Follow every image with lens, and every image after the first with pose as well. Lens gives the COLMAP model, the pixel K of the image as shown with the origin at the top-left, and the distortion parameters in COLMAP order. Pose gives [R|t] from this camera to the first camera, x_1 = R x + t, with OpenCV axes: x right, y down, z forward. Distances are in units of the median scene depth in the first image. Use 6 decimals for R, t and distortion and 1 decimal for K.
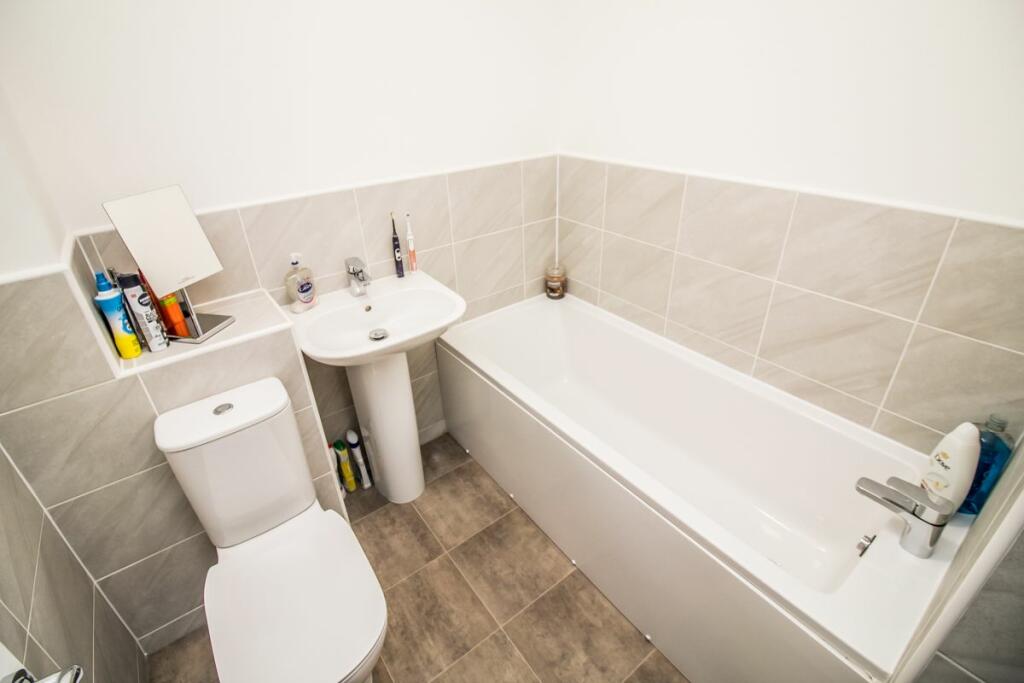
lens RADIAL K [[475.1, 0, 508.0], [0, 475.1, 322.3], [0, 0, 1]] dist [0.000371, -0.011853]
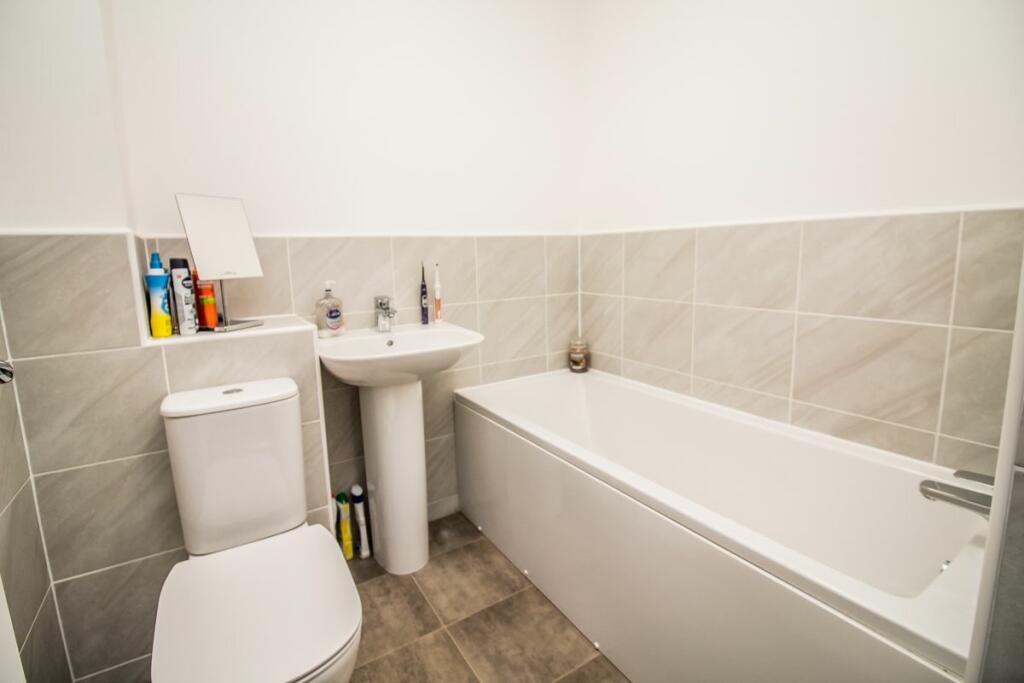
lens RADIAL K [[475.1, 0, 508.0], [0, 475.1, 322.3], [0, 0, 1]] dist [0.000371, -0.011853]
pose [[0.996794, 0.020127, -0.077436, 0.037593], [-0.044841, 0.942093, -0.332341, 0.253854], [0.066263, 0.334748, 0.939975, 0.036124]]
